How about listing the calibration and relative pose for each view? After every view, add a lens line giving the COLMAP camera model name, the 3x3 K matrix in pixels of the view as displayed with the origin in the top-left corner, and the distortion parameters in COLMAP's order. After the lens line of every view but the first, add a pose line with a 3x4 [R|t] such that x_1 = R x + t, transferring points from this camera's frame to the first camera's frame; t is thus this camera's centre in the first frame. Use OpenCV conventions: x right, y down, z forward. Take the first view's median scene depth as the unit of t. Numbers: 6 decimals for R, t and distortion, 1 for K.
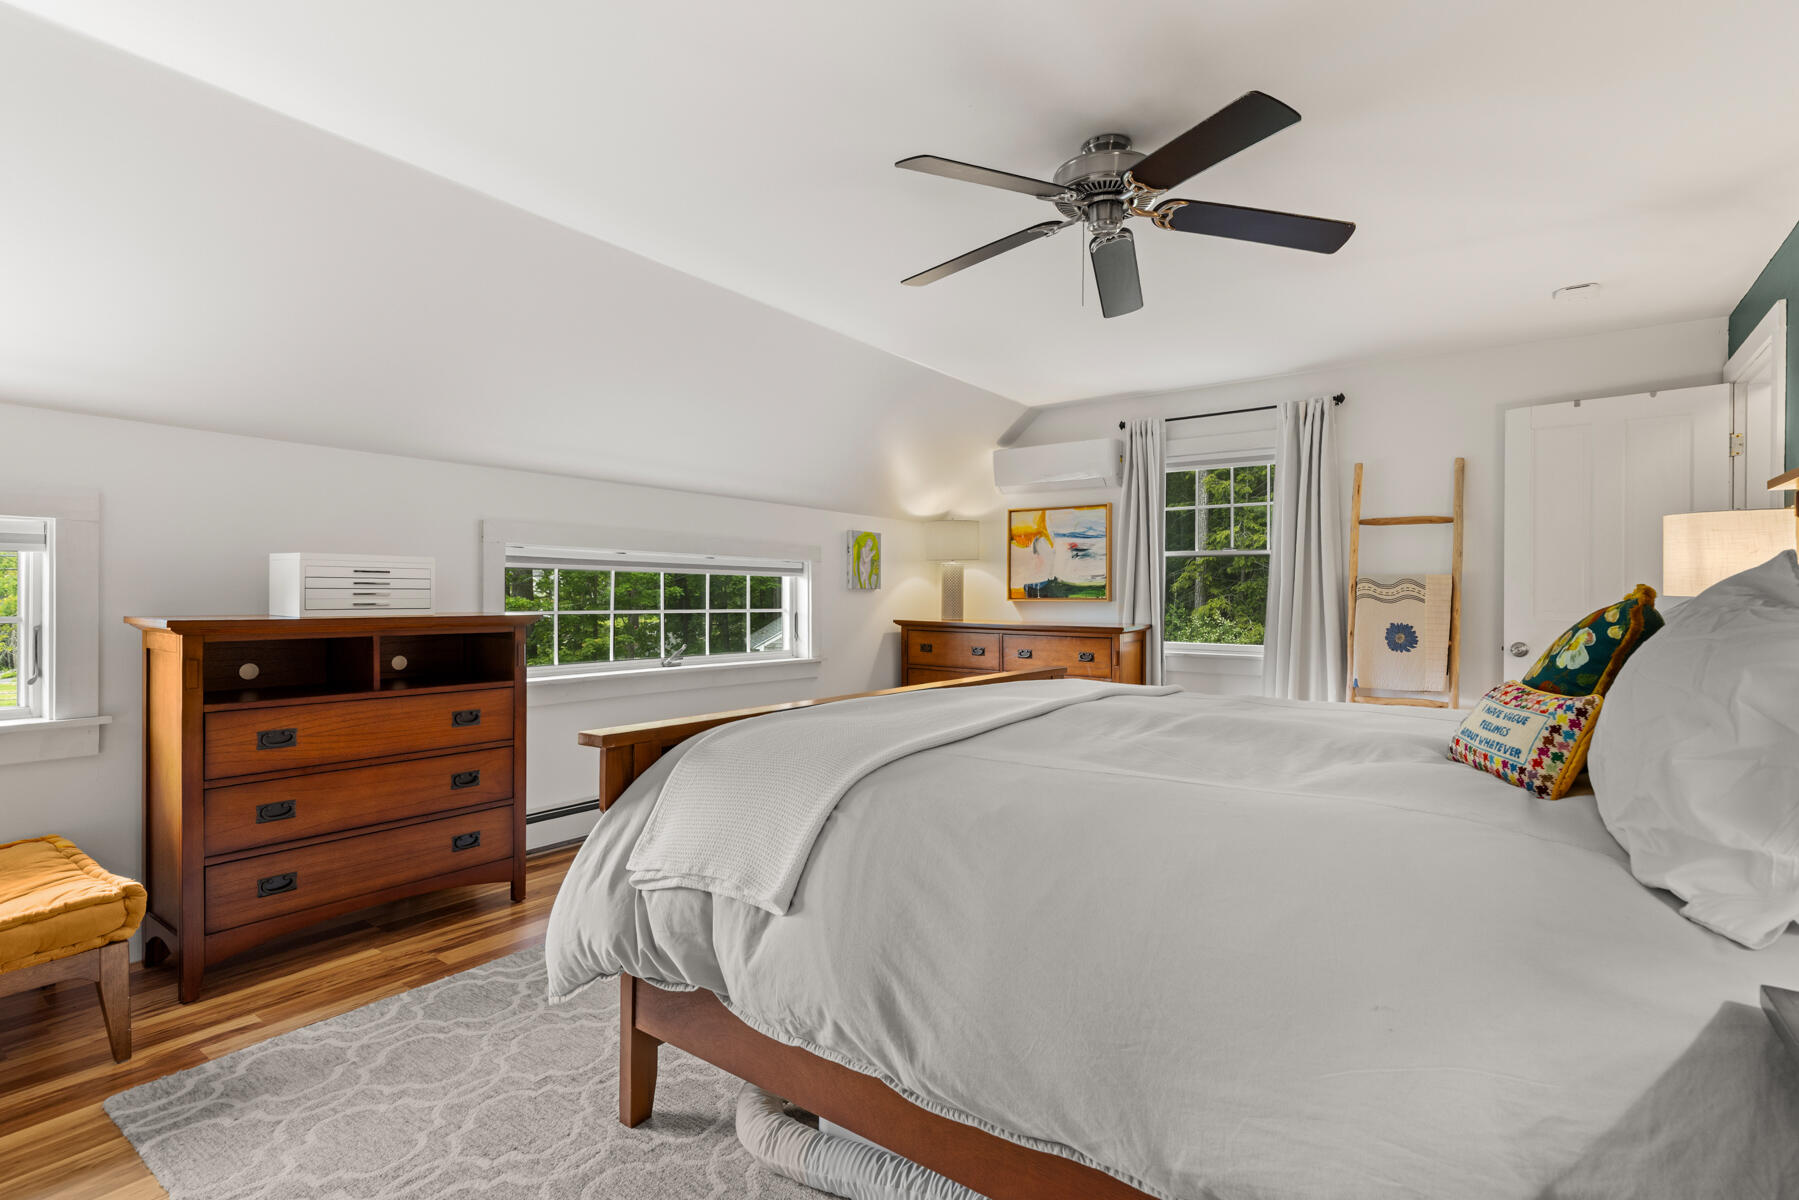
lens RADIAL K [[822.1, 0, 901.5], [0, 822.1, 598.9], [0, 0, 1]] dist [-0.000706, -0.000145]
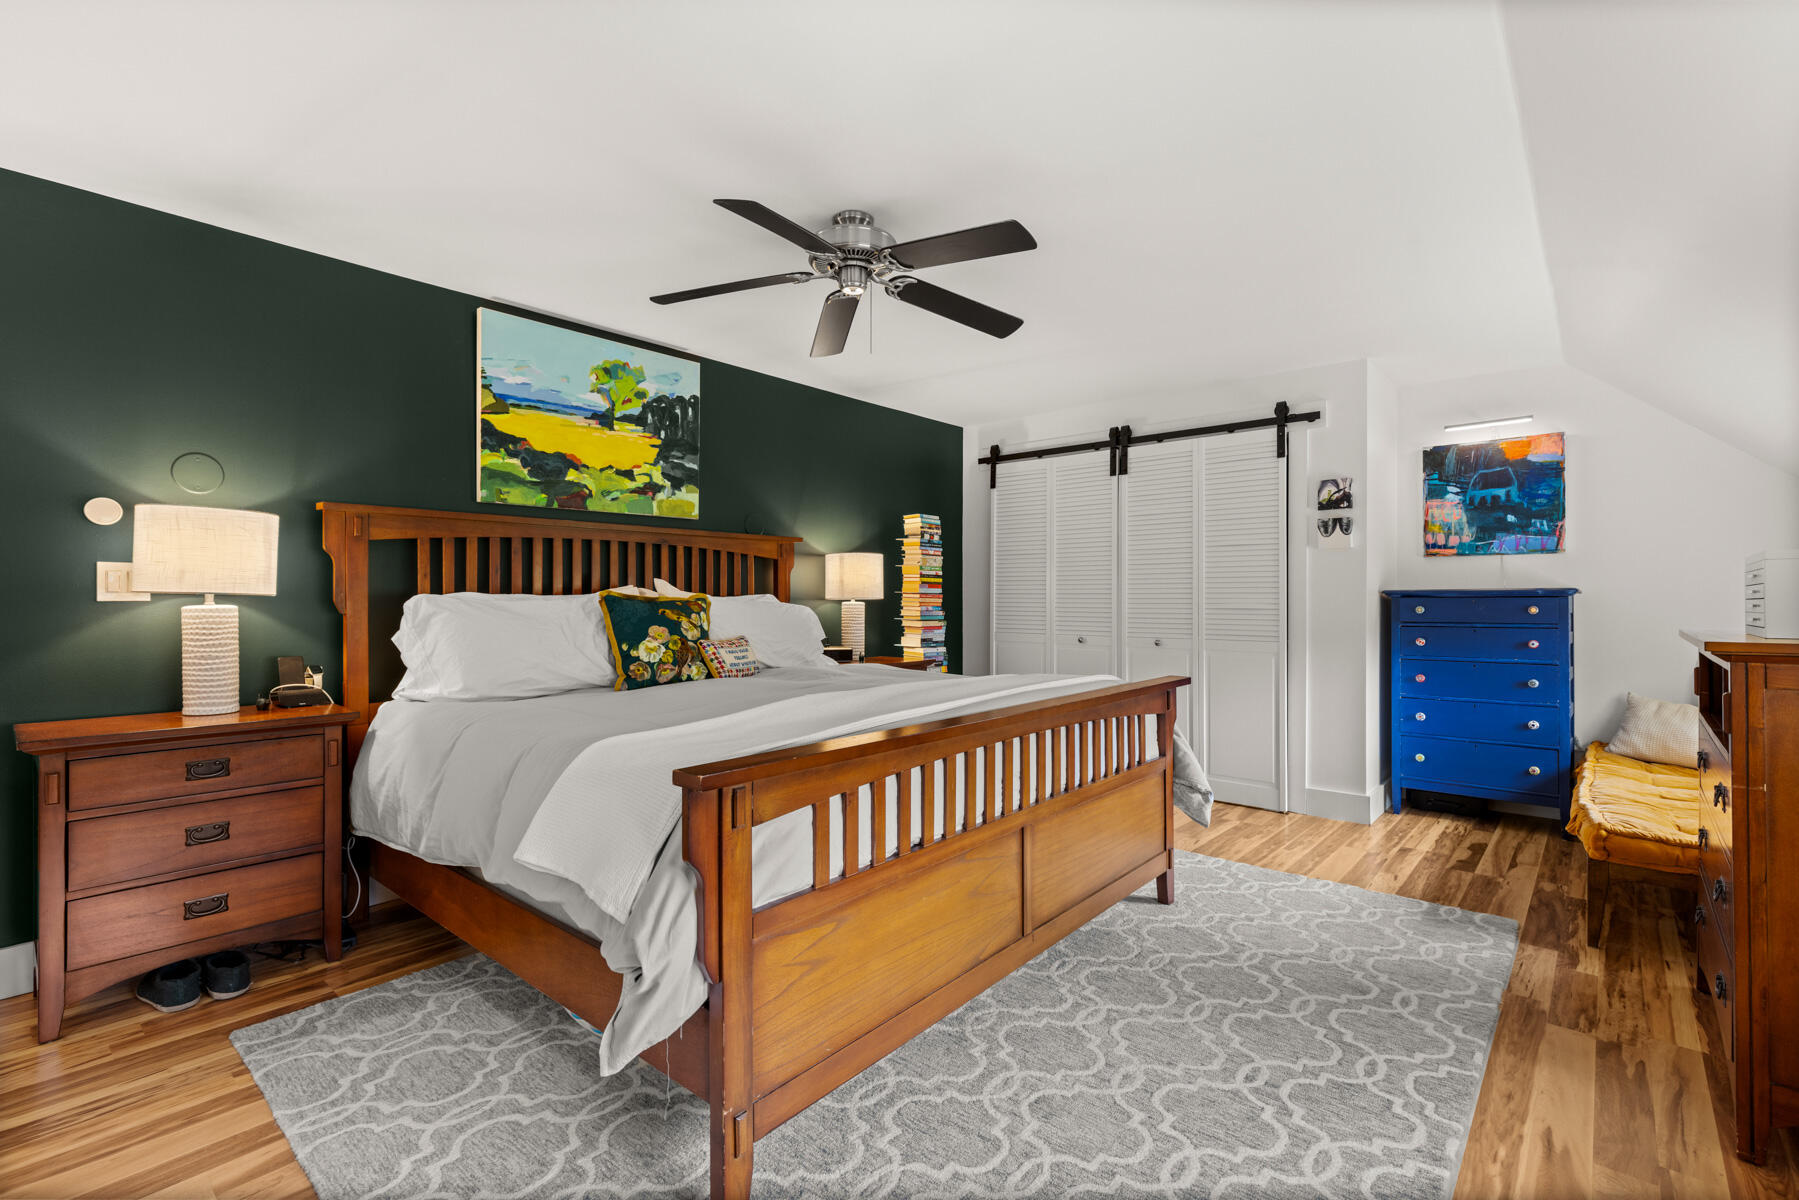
lens RADIAL K [[822.1, 0, 899.4], [0, 822.1, 594.6], [0, 0, 1]] dist [-0.000706, -0.000145]
pose [[-0.997612, -0.010558, 0.068255, 0.115032], [-0.010017, 0.999916, 0.008272, -0.022639], [-0.068336, 0.007569, -0.997634, 2.502794]]
